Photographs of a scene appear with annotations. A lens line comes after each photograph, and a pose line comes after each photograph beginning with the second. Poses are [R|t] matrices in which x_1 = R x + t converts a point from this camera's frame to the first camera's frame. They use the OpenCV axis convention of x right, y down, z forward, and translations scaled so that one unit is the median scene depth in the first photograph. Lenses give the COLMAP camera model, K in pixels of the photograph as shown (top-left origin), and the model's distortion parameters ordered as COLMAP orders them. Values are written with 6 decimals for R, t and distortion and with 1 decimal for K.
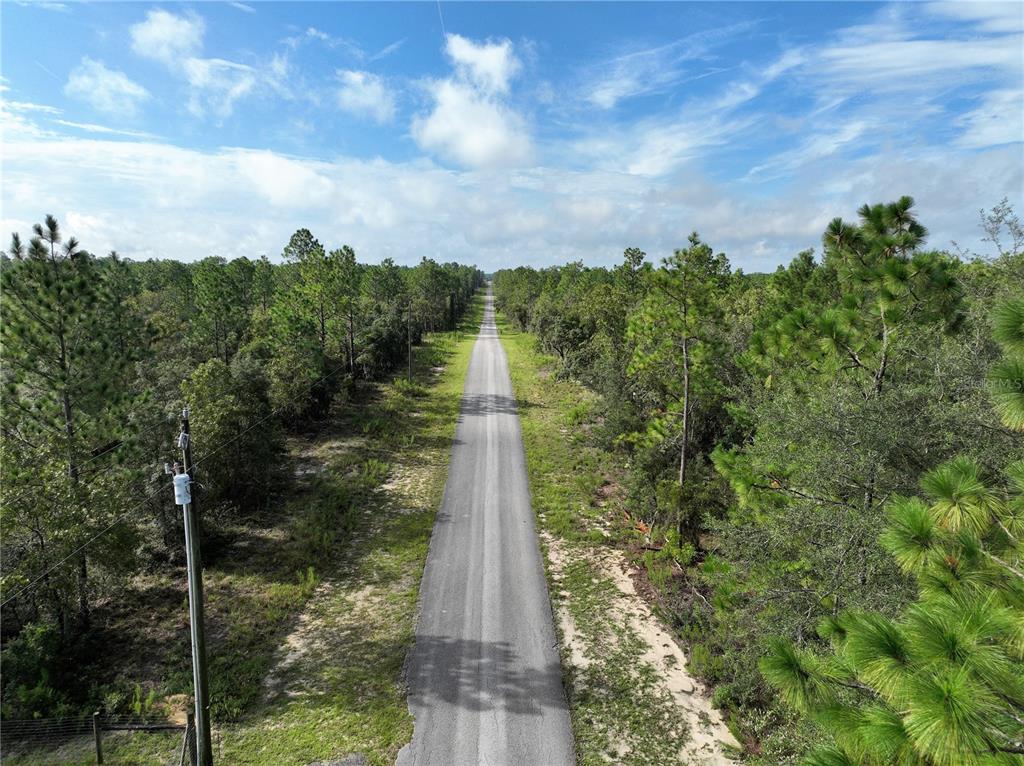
lens RADIAL K [[719.9, 0, 512.2], [0, 719.9, 384.6], [0, 0, 1]] dist [-0.008610, 0.028189]
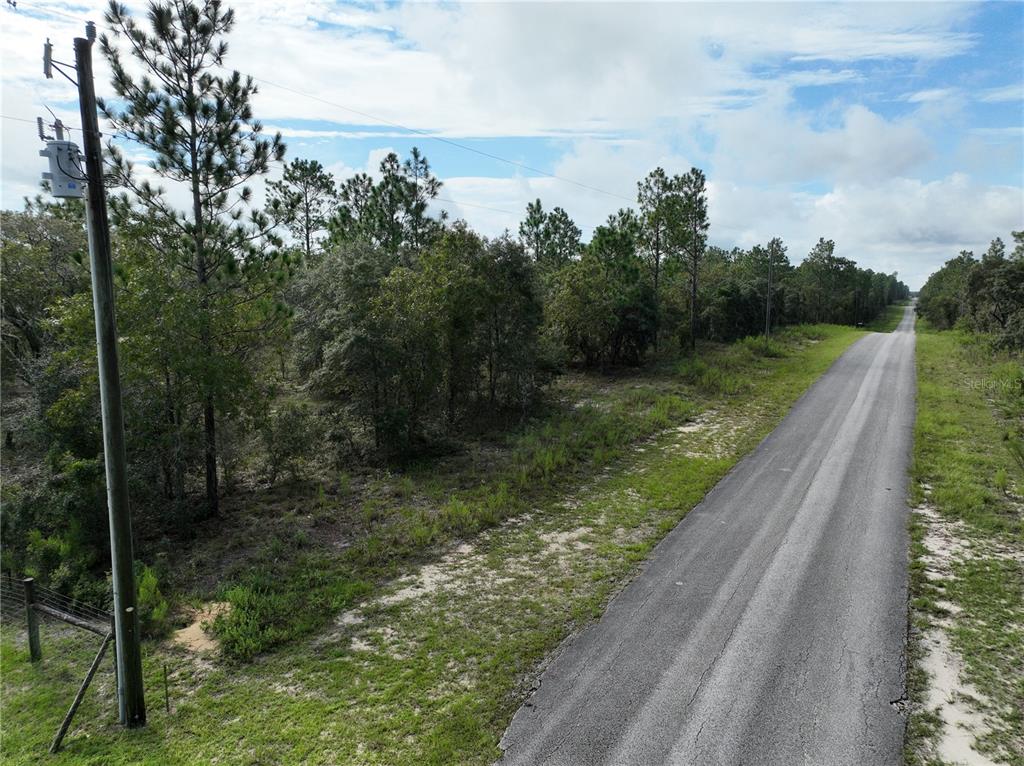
lens RADIAL K [[719.9, 0, 512.2], [0, 719.9, 384.6], [0, 0, 1]] dist [-0.008610, 0.028189]
pose [[0.857470, 0.064665, -0.510455, 0.037686], [-0.078918, 0.996861, -0.006284, 0.106746], [0.508446, 0.045672, 0.859882, 0.275793]]
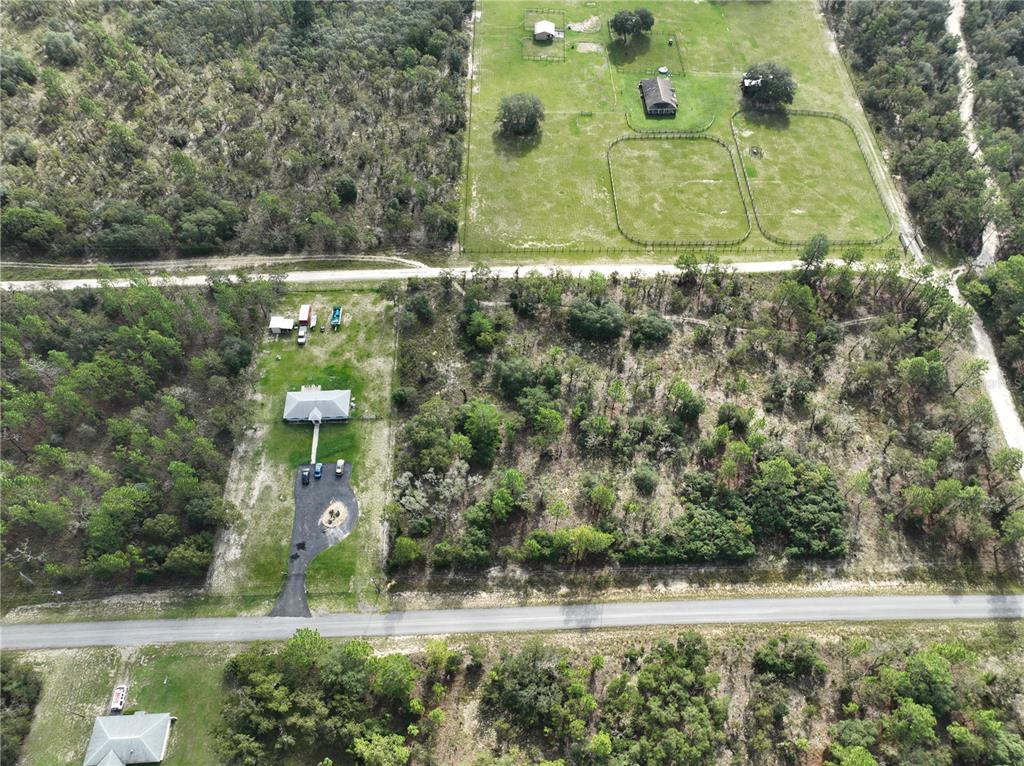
lens RADIAL K [[716.8, 0, 513.3], [0, 716.8, 380.5], [0, 0, 1]] dist [-0.000116, -0.004009]
pose [[0.004752, 0.819705, -0.572767, 1.002056], [-0.160894, 0.565937, 0.808596, -3.346884], [0.986960, 0.088312, 0.134576, 0.501156]]
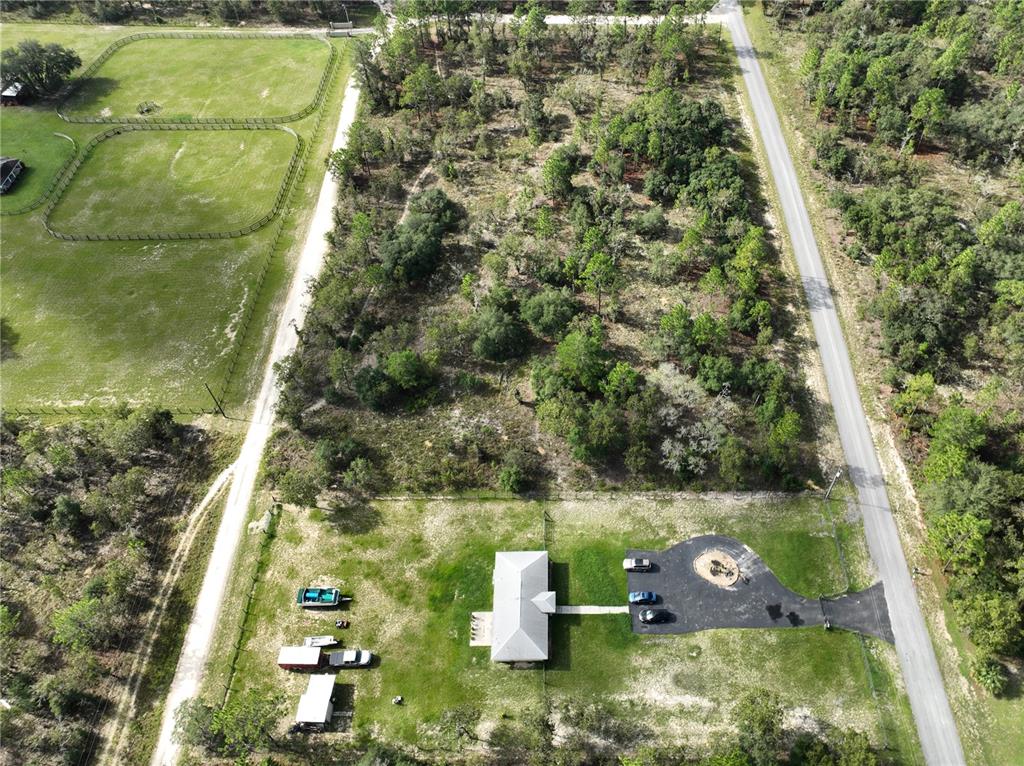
lens RADIAL K [[787.9, 0, 548.4], [0, 787.9, 381.6], [0, 0, 1]] dist [0.001539, 0.002447]
pose [[0.998331, 0.008042, -0.057191, -1.010698], [0.032811, 0.735963, 0.676226, -2.022499], [0.047529, -0.676973, 0.734471, -1.418044]]
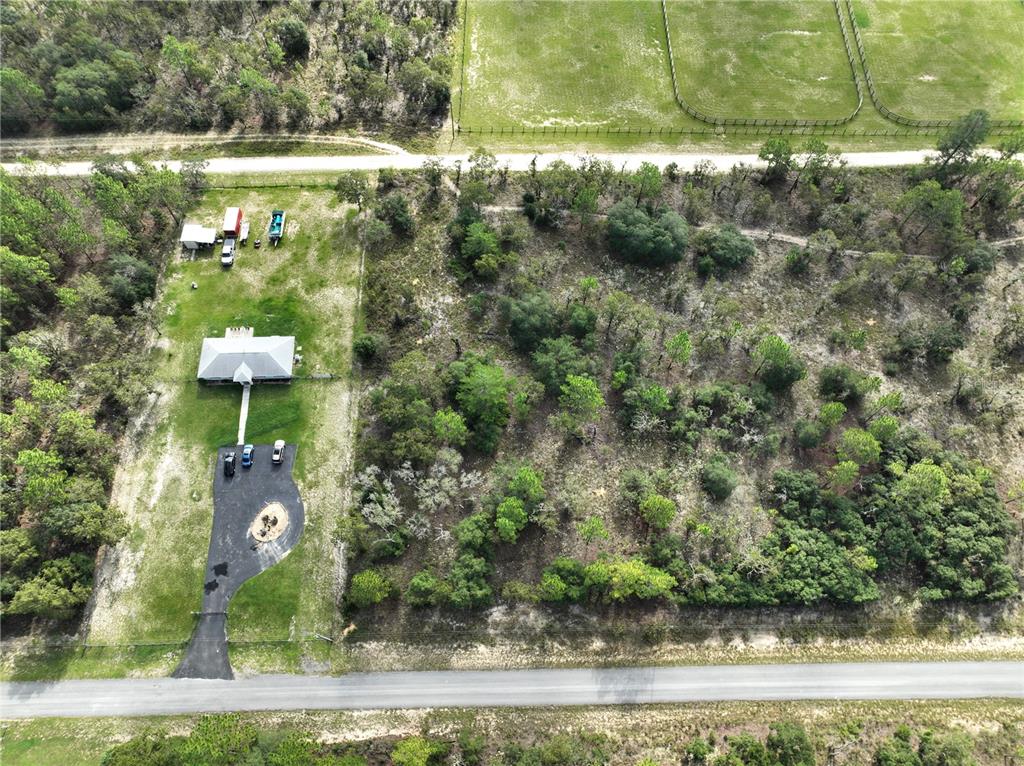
lens RADIAL K [[726.4, 0, 512.7], [0, 726.4, 379.9], [0, 0, 1]] dist [-0.006871, 0.022107]
pose [[-0.010016, 0.899080, -0.437670, 0.102379], [-0.163520, 0.430327, 0.887739, -2.487437], [0.986489, 0.080460, 0.142708, 0.600923]]
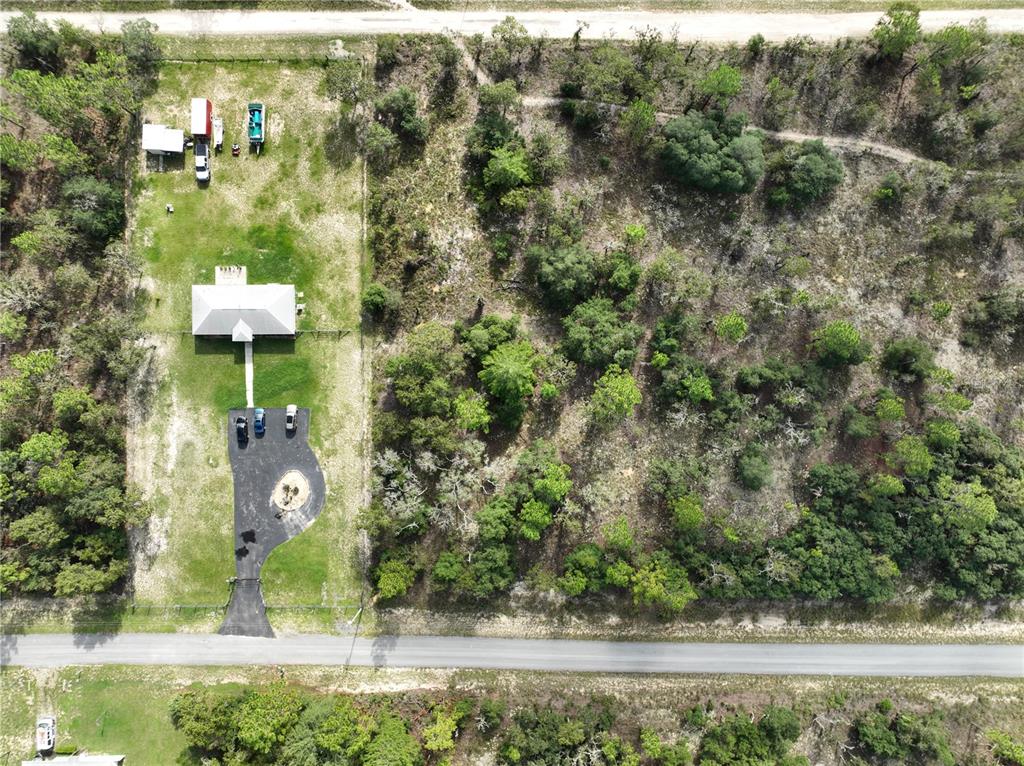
lens RADIAL K [[726.4, 0, 512.7], [0, 726.4, 379.9], [0, 0, 1]] dist [-0.006871, 0.022107]
pose [[-0.037420, 0.999298, -0.001870, -1.020750], [-0.146762, -0.003644, 0.989165, -2.480378], [0.988464, 0.037289, 0.146795, 0.537737]]
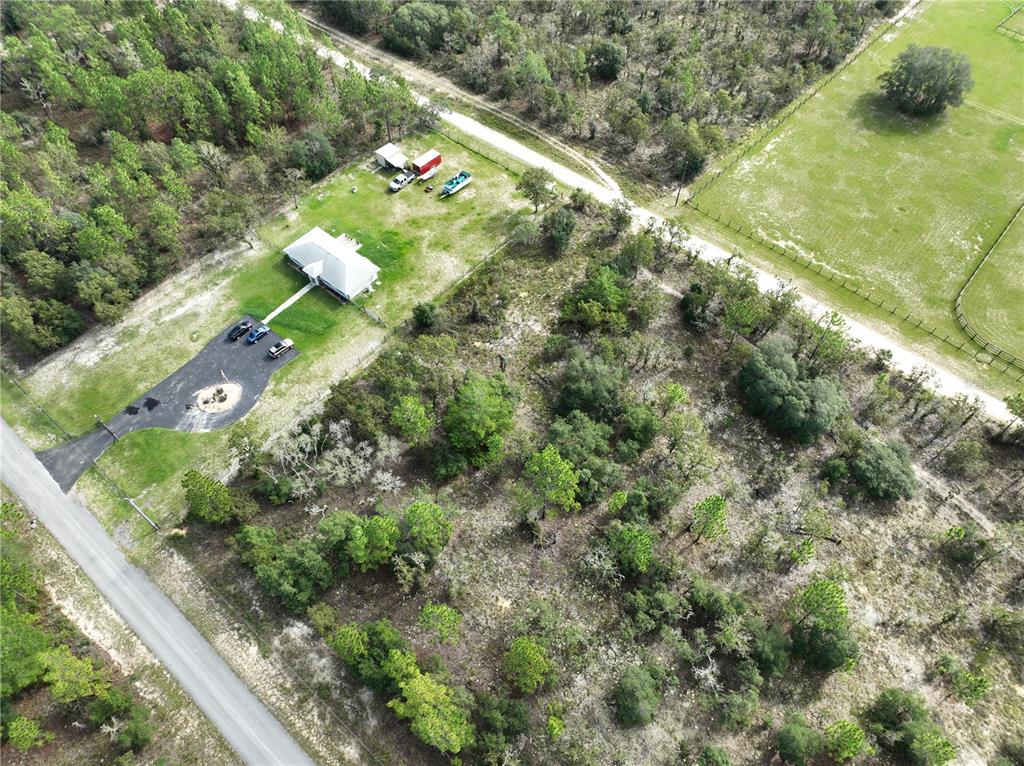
lens RADIAL K [[726.5, 0, 517.4], [0, 726.5, 381.9], [0, 0, 1]] dist [-0.012493, 0.031401]
pose [[-0.669339, 0.594804, -0.445189, -0.193879], [-0.125635, 0.499968, 0.856883, -2.031508], [0.732258, 0.629476, -0.259919, 1.509331]]
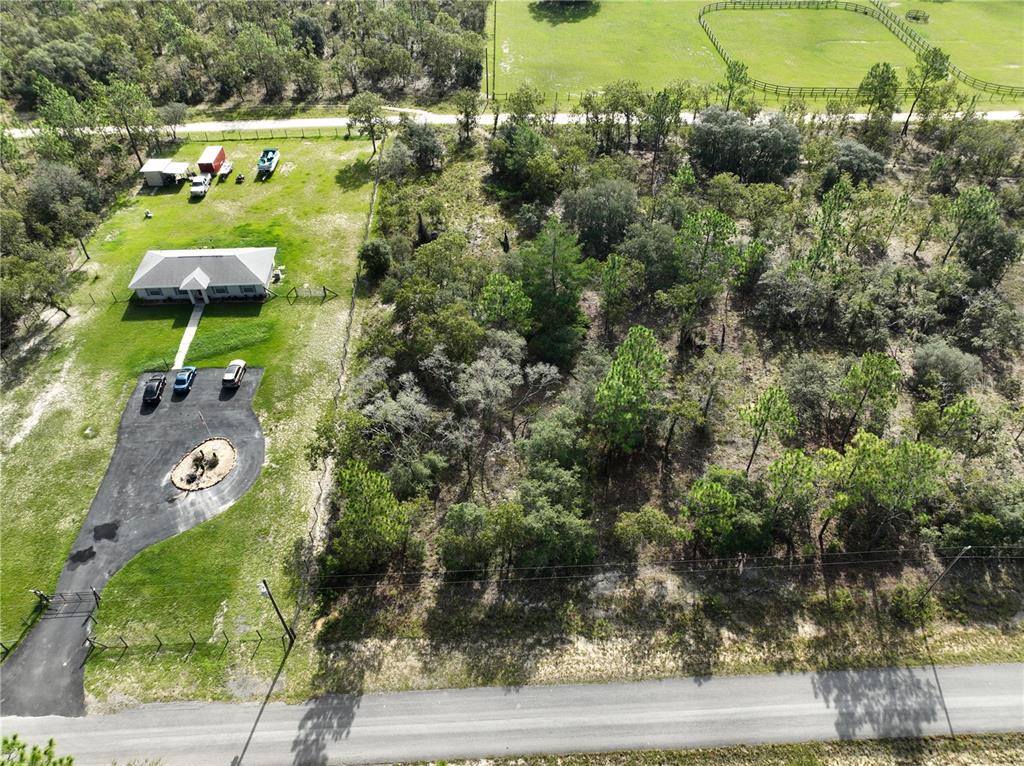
lens RADIAL K [[719.9, 0, 512.2], [0, 719.9, 384.6], [0, 0, 1]] dist [-0.008610, 0.028189]
pose [[0.010191, 0.692328, -0.721511, 0.438468], [-0.151833, 0.714254, 0.683219, -1.043223], [0.988354, 0.102586, 0.112397, 0.612802]]
